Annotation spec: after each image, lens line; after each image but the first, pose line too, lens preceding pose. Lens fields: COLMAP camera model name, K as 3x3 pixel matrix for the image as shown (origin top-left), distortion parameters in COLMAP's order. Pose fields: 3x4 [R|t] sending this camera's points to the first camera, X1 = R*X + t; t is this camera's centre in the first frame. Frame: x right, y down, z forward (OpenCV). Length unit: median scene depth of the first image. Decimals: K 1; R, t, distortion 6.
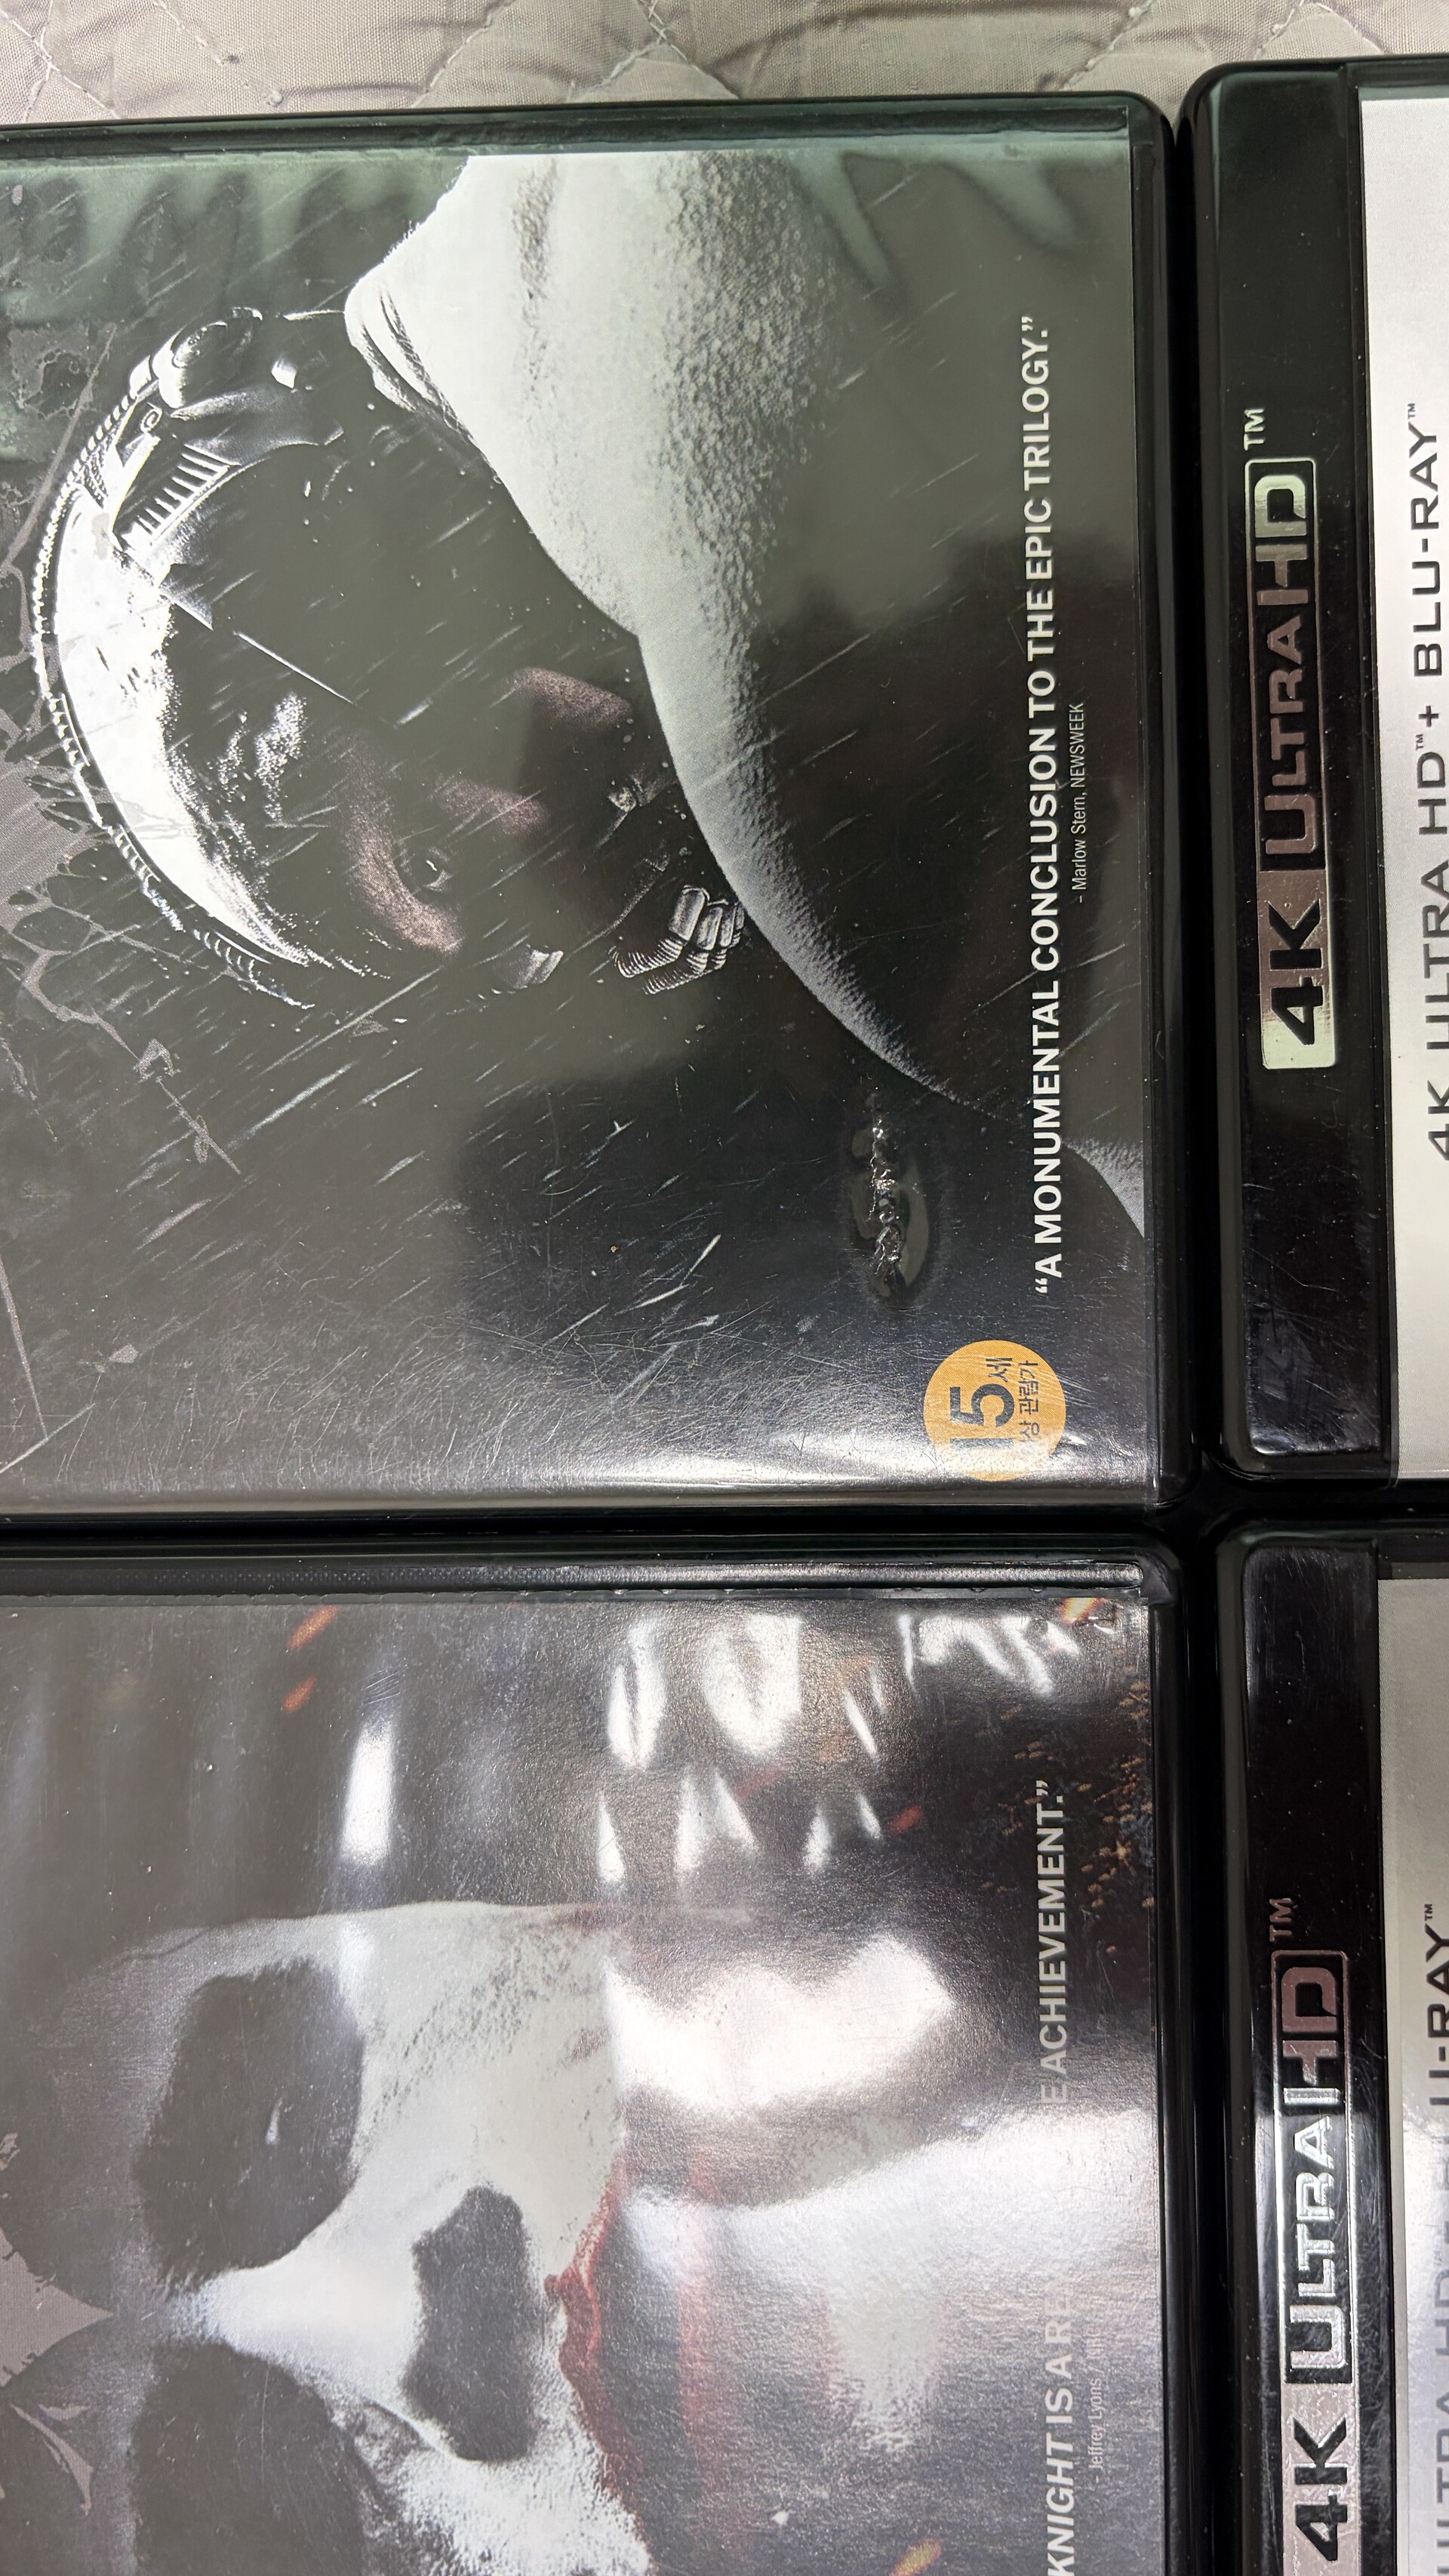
lens RADIAL K [[2067.6, 0, 705.6], [0, 2067.6, 1280.9], [0, 0, 1]] dist [-0.000461, -0.014798]
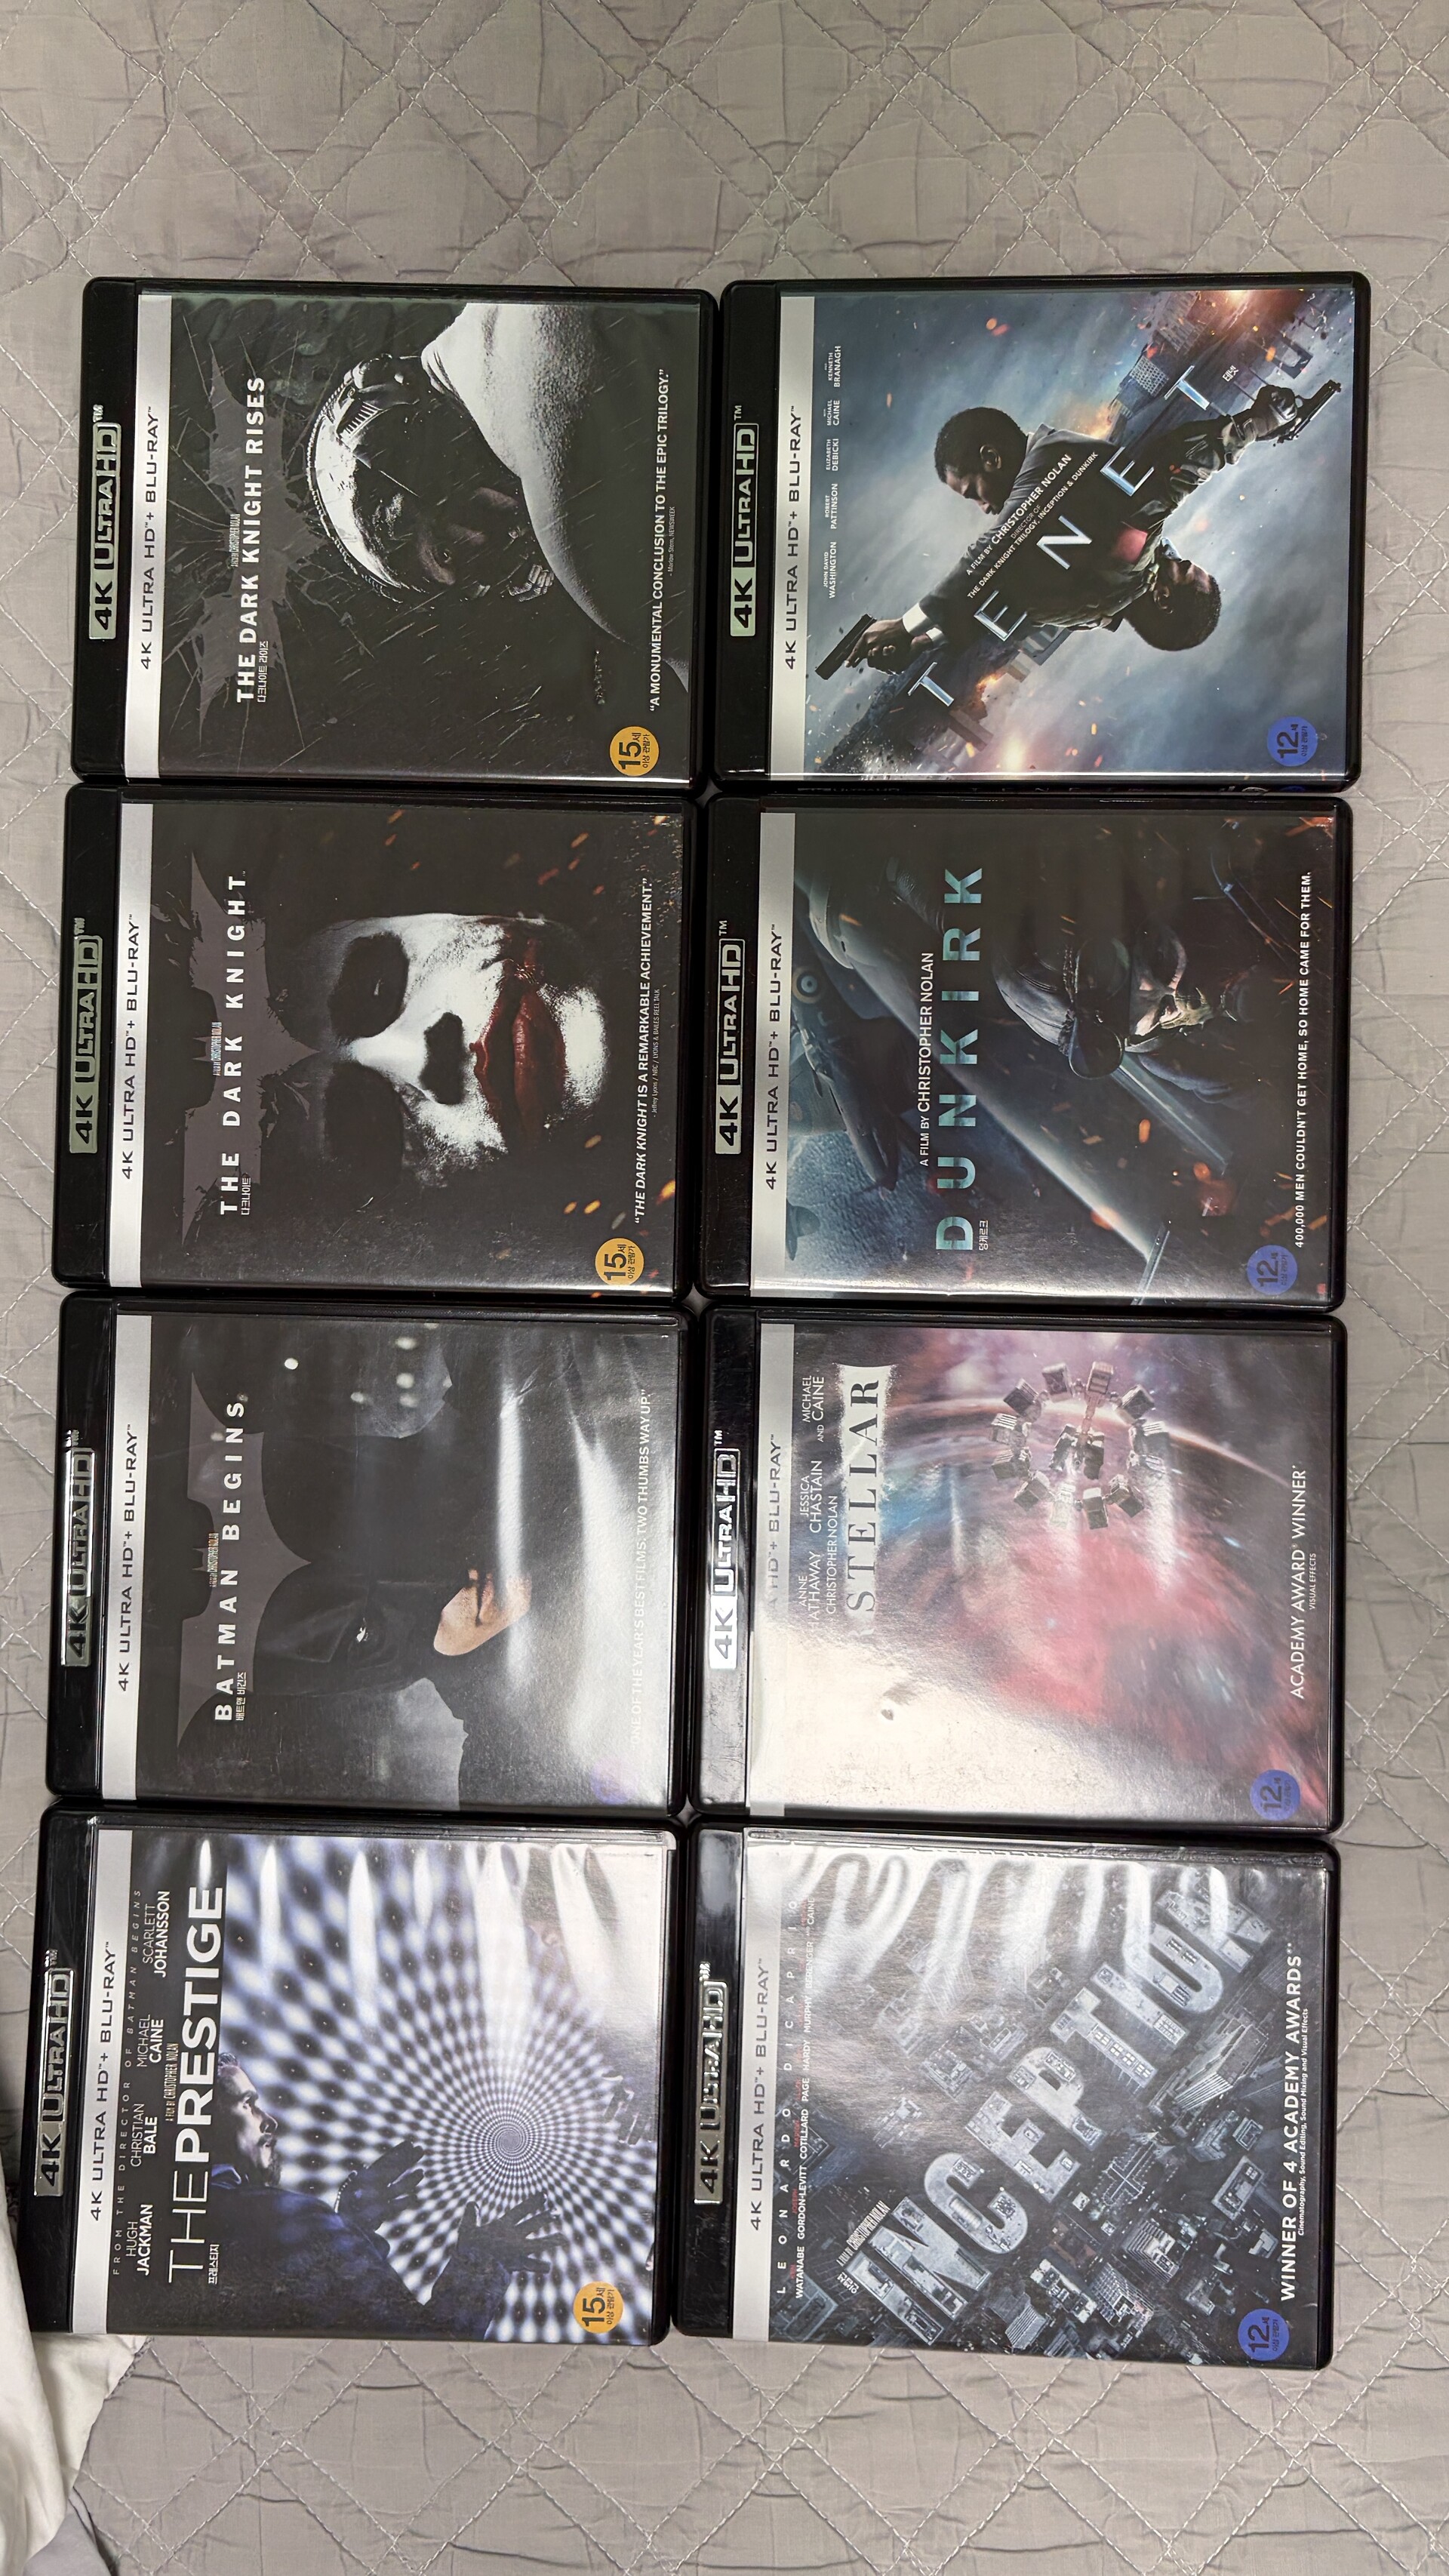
lens RADIAL K [[2067.6, 0, 719.6], [0, 2067.6, 1296.9], [0, 0, 1]] dist [-0.000461, -0.014798]
pose [[0.999216, 0.034333, 0.019705, 0.225633], [-0.034854, 0.999035, 0.026721, 0.736135], [-0.018768, -0.027387, 0.999449, -1.895325]]
